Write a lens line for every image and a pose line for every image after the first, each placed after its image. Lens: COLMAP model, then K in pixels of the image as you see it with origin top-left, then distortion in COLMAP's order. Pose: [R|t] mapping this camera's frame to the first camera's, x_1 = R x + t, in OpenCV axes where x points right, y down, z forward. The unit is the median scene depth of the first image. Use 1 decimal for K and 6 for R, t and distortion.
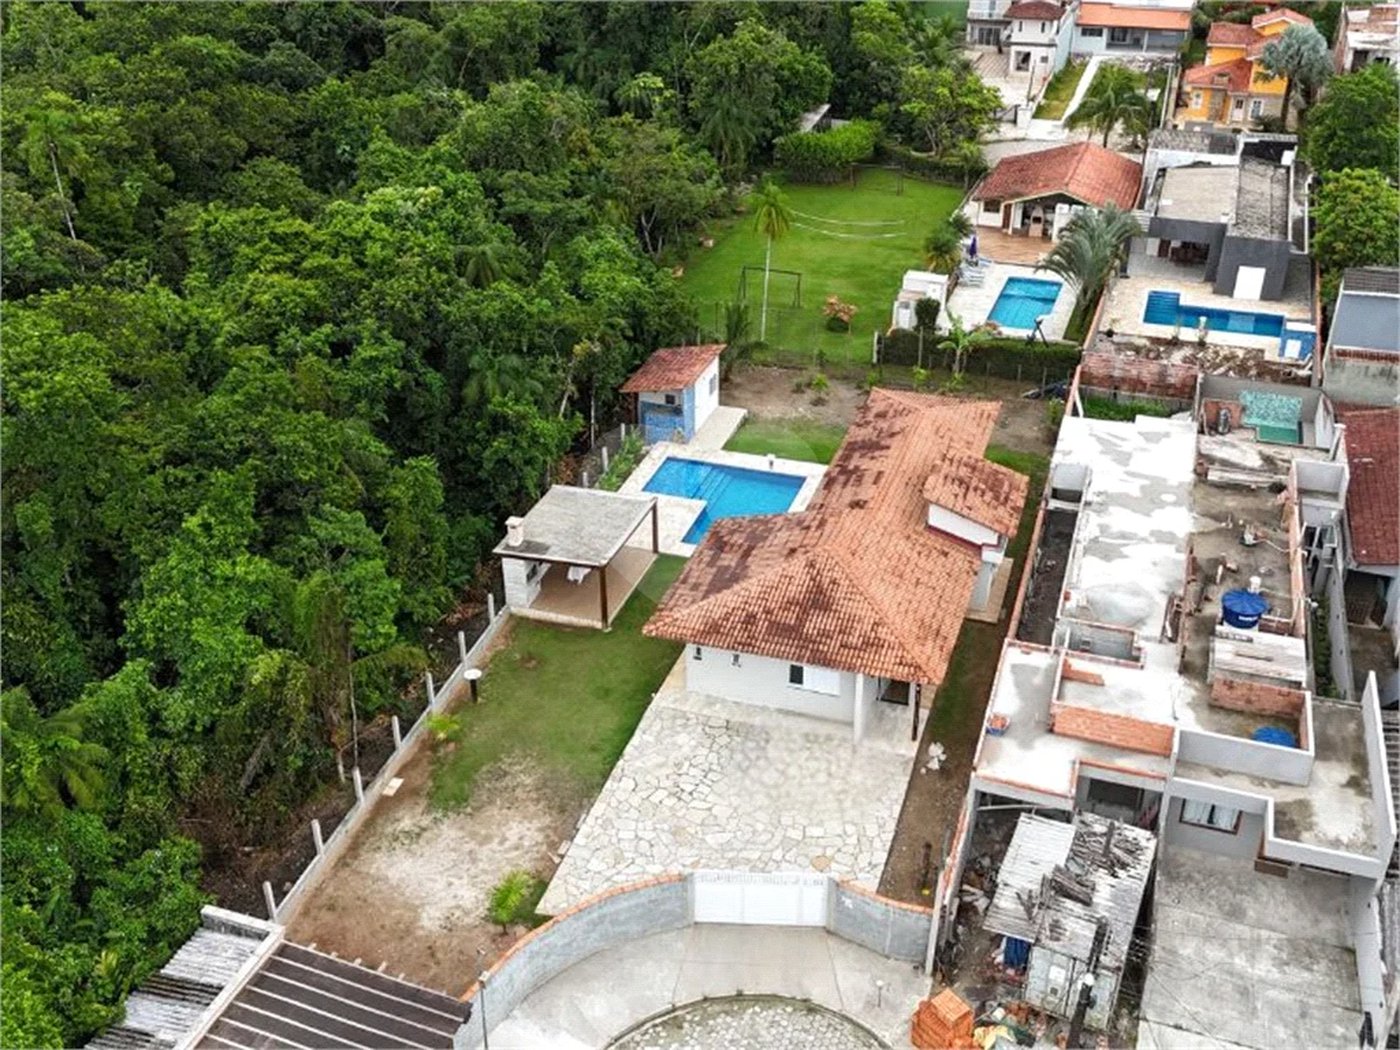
lens RADIAL K [[1362.4, 0, 709.5], [0, 1362.4, 516.5], [0, 0, 1]] dist [0.145050, -0.352641]
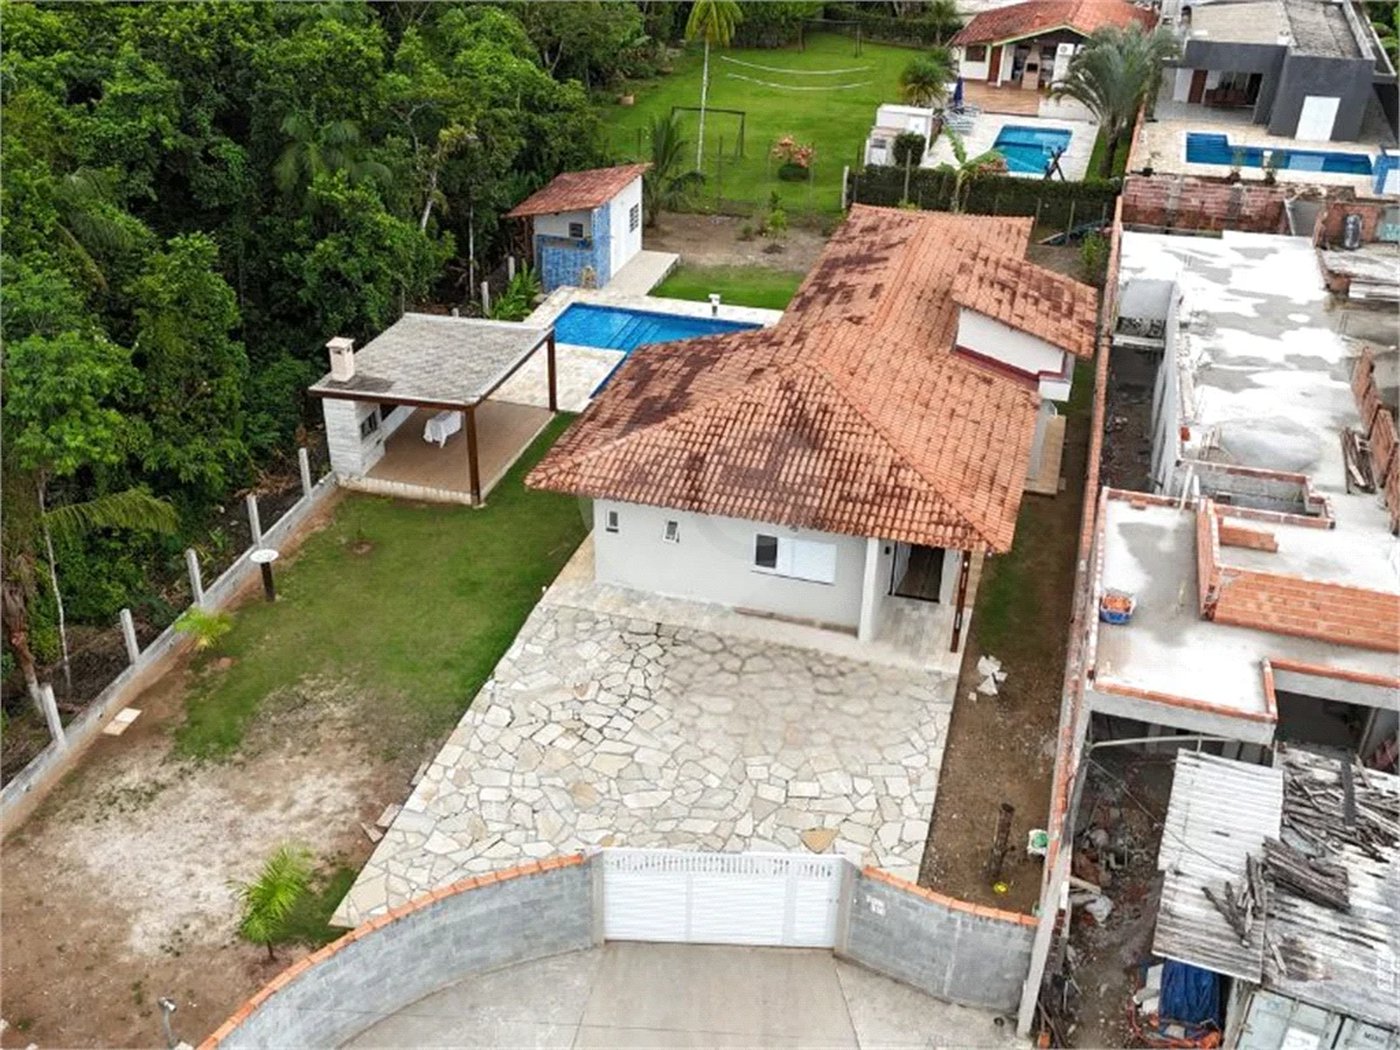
lens RADIAL K [[1367.0, 0, 634.7], [0, 1367.0, 520.2], [0, 0, 1]] dist [0.071310, -0.062420]
pose [[0.999985, 0.001176, 0.005384, -0.001517], [-0.001169, 0.999998, -0.001366, 0.103282], [-0.005386, 0.001359, 0.999985, 0.365035]]
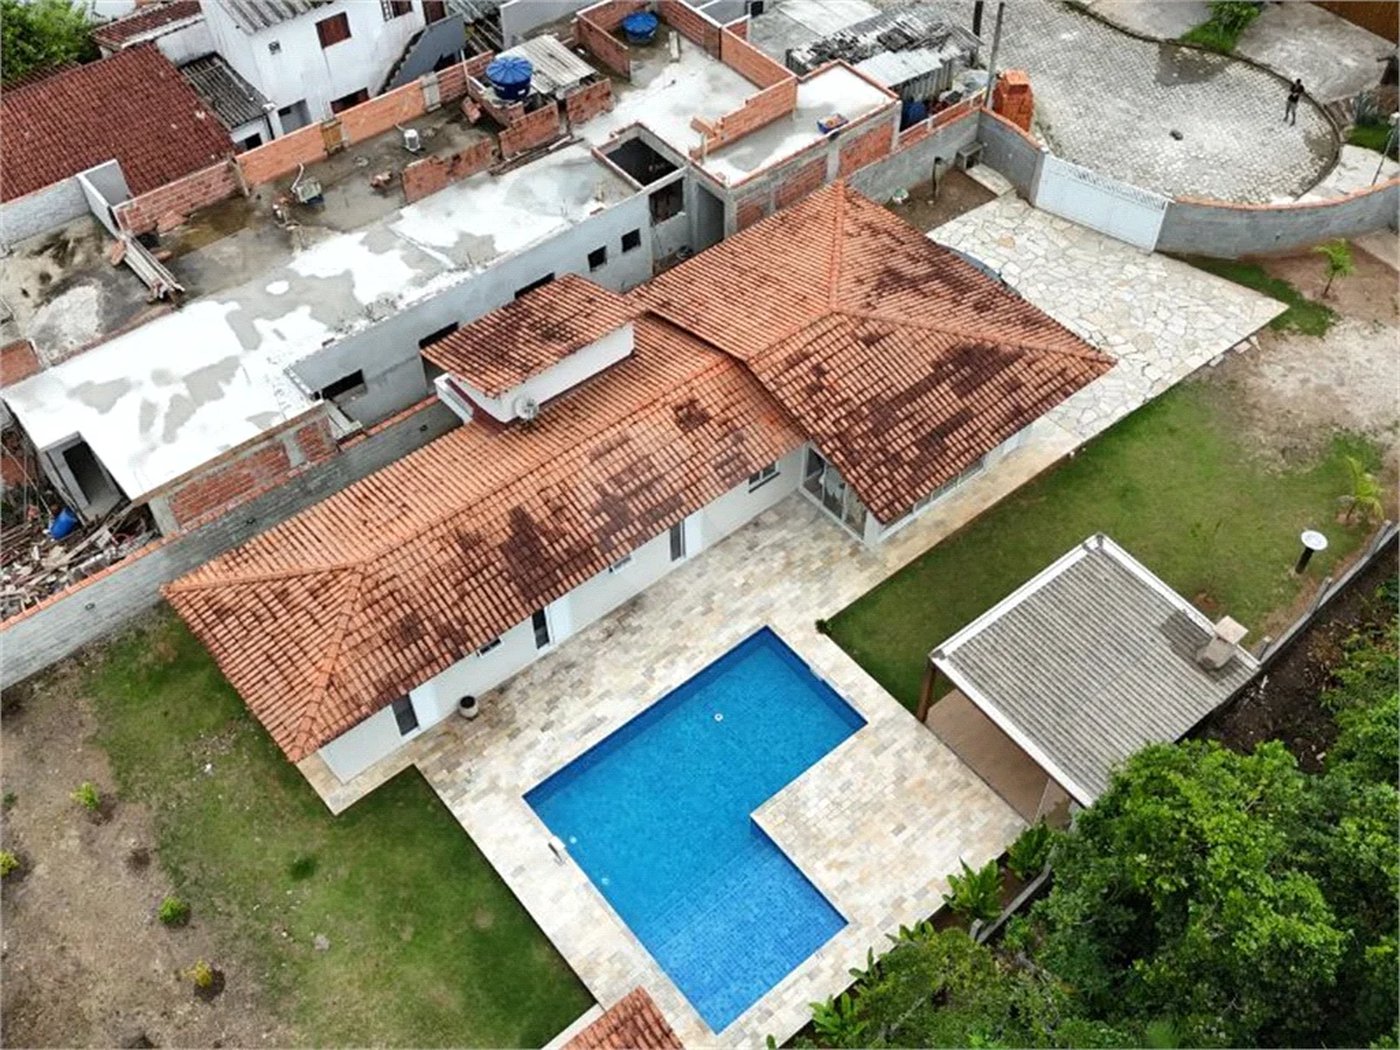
lens RADIAL K [[1360.9, 0, 710.4], [0, 1360.9, 527.7], [0, 0, 1]] dist [0.084111, -0.130119]
pose [[-0.849443, -0.398717, 0.345647, -0.157783], [0.273892, 0.226737, 0.934652, -0.664599], [-0.451033, 0.888603, -0.083395, 1.246797]]
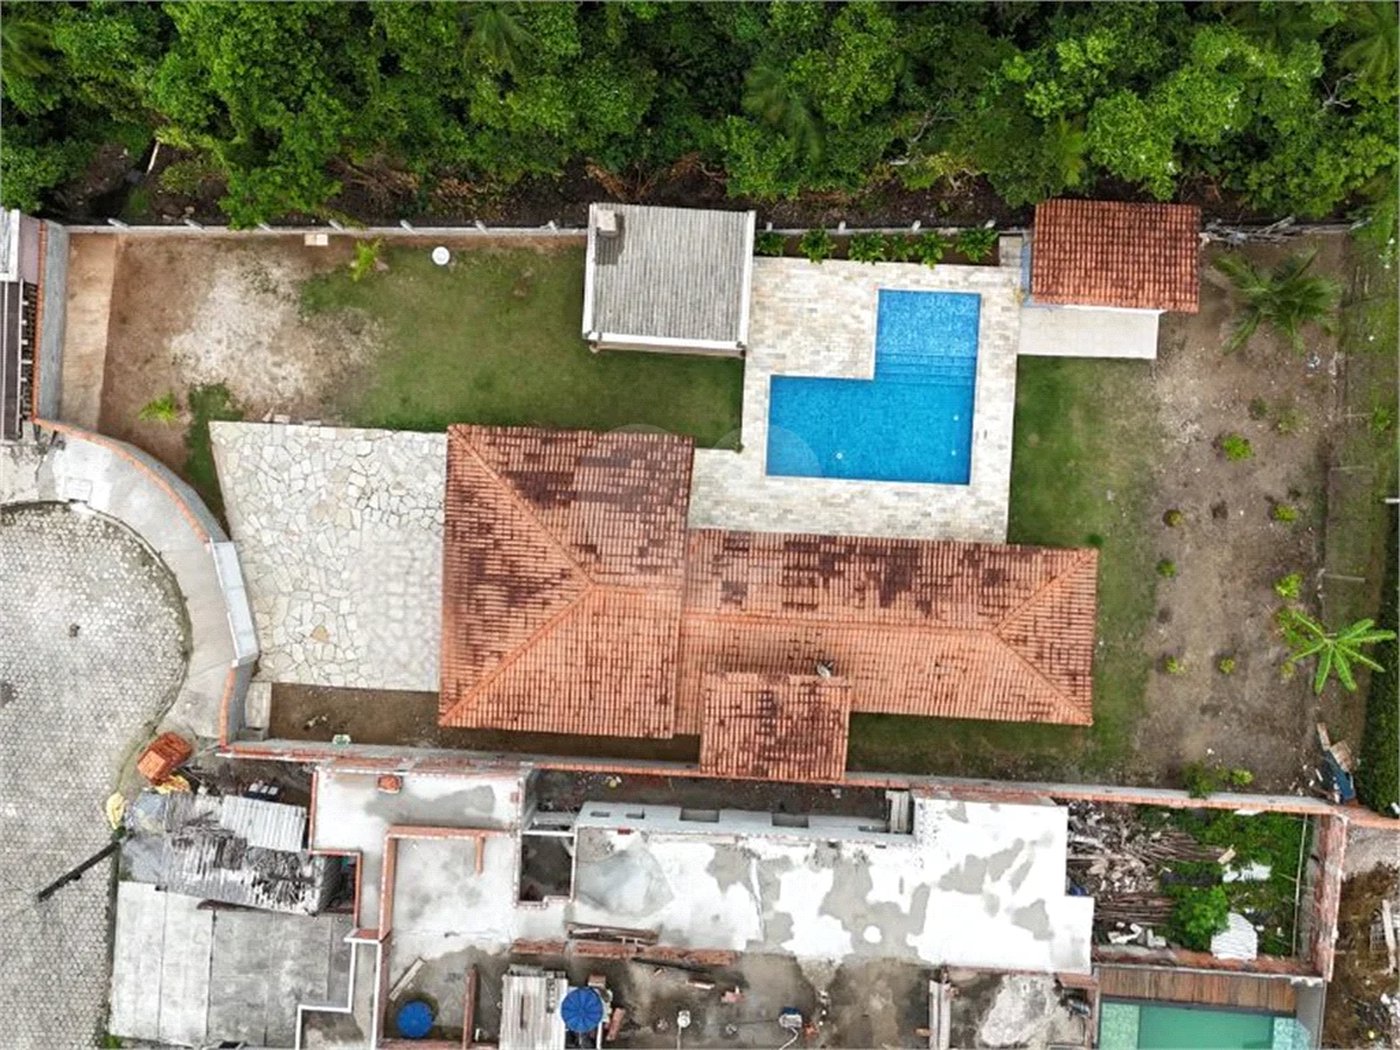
lens RADIAL K [[1362.4, 0, 709.5], [0, 1362.4, 516.5], [0, 0, 1]] dist [0.145050, -0.352641]
pose [[0.269527, 0.962851, 0.016556, 0.048830], [-0.467584, 0.115821, 0.876328, -0.872170], [0.841855, -0.243935, 0.481430, 0.662460]]
